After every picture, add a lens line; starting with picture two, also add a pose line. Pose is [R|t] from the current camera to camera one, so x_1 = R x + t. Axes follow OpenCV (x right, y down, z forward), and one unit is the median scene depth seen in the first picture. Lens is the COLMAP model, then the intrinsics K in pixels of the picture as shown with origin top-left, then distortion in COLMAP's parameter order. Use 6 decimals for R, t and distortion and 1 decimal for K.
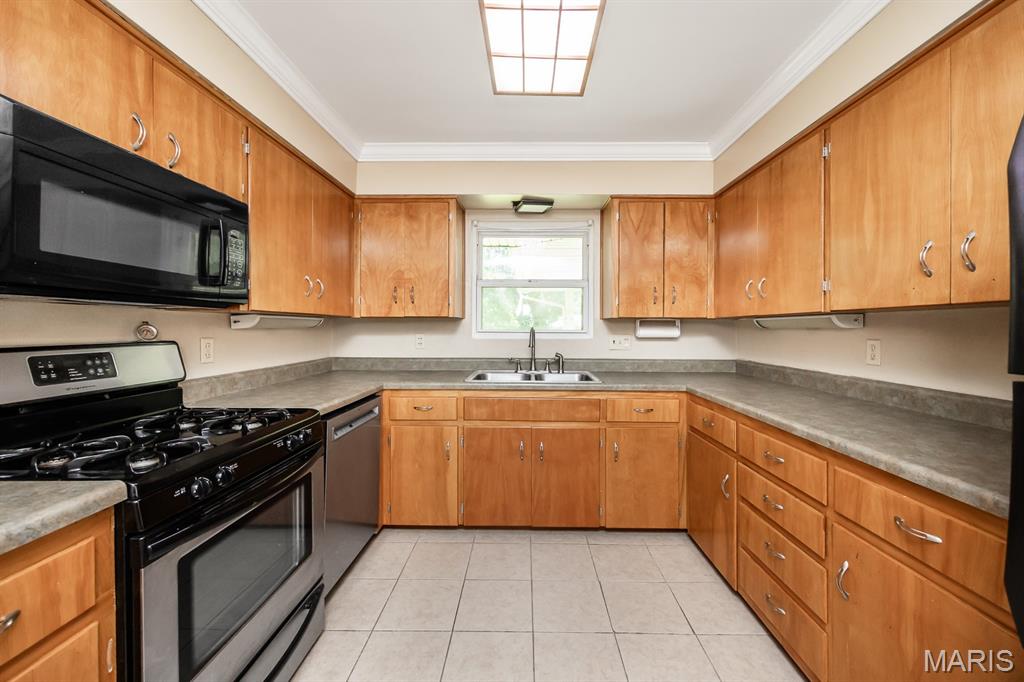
lens RADIAL K [[420.0, 0, 512.9], [0, 420.0, 331.1], [0, 0, 1]] dist [0.000309, 0.000016]
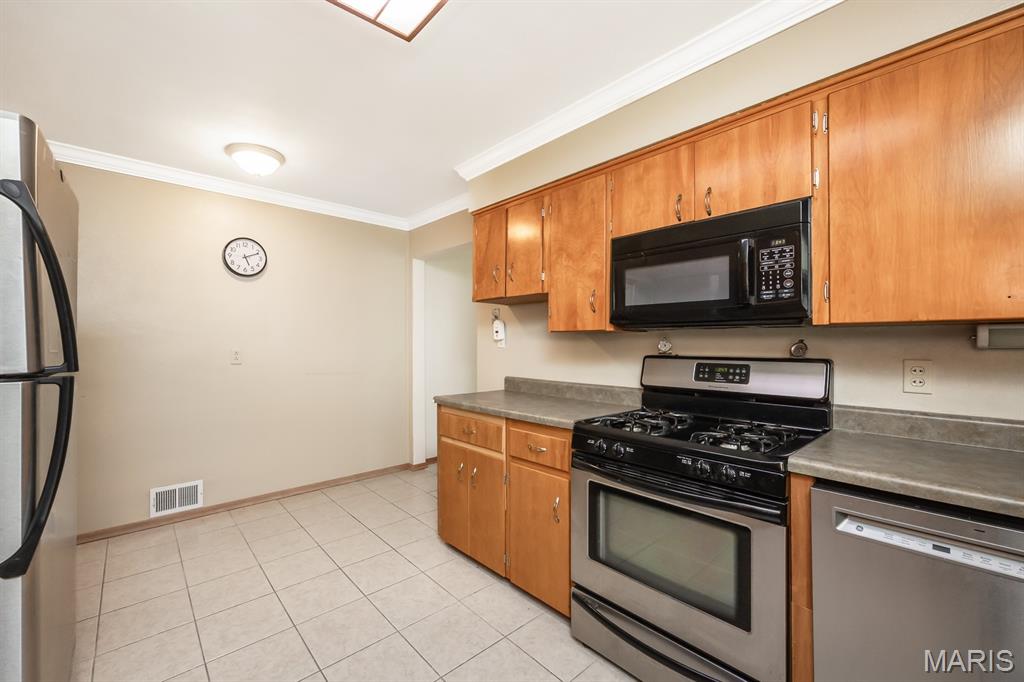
lens RADIAL K [[420.0, 0, 510.7], [0, 420.0, 344.8], [0, 0, 1]] dist [0.000309, 0.000016]
pose [[-0.733309, -0.003028, -0.679889, 0.450438], [-0.007583, 0.999964, 0.003726, -0.009042], [0.679853, 0.007888, -0.733306, 1.515013]]
